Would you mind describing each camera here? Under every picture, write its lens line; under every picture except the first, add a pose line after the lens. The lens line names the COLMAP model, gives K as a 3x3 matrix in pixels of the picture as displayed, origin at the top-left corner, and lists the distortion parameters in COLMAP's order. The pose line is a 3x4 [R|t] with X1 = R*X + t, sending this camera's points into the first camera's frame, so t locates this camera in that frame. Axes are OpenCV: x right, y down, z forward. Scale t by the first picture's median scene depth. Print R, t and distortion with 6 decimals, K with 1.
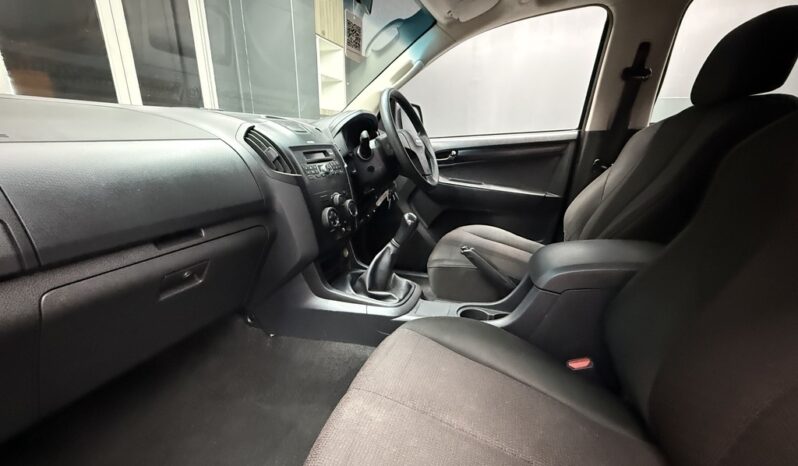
lens RADIAL K [[316.8, 0, 399.0], [0, 316.8, 233.0], [0, 0, 1]] dist [-0.001174, 0.000119]
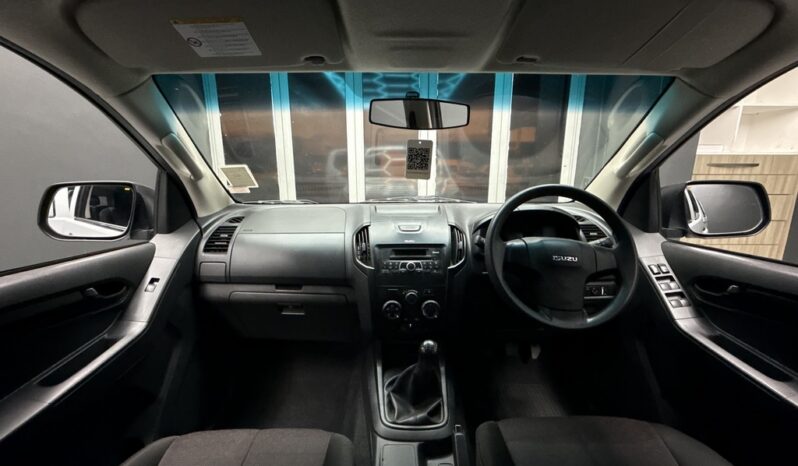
lens RADIAL K [[316.8, 0, 399.0], [0, 316.8, 233.0], [0, 0, 1]] dist [-0.001174, 0.000119]
pose [[0.344706, 0.194393, -0.918362, 0.730923], [-0.271623, 0.957127, 0.100645, -0.408263], [0.898554, 0.214755, 0.382729, 0.512995]]
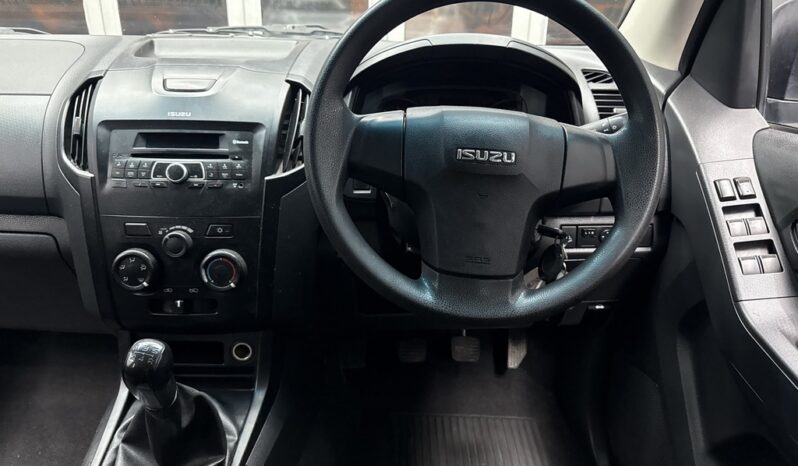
lens RADIAL K [[575.1, 0, 399.0], [0, 575.1, 233.0], [0, 0, 1]] dist [0.000393, -0.003109]
pose [[0.356504, 0.356963, -0.863413, 0.662510], [-0.292841, 0.920259, 0.259551, -0.437615], [0.887214, 0.160312, 0.432609, 0.926919]]
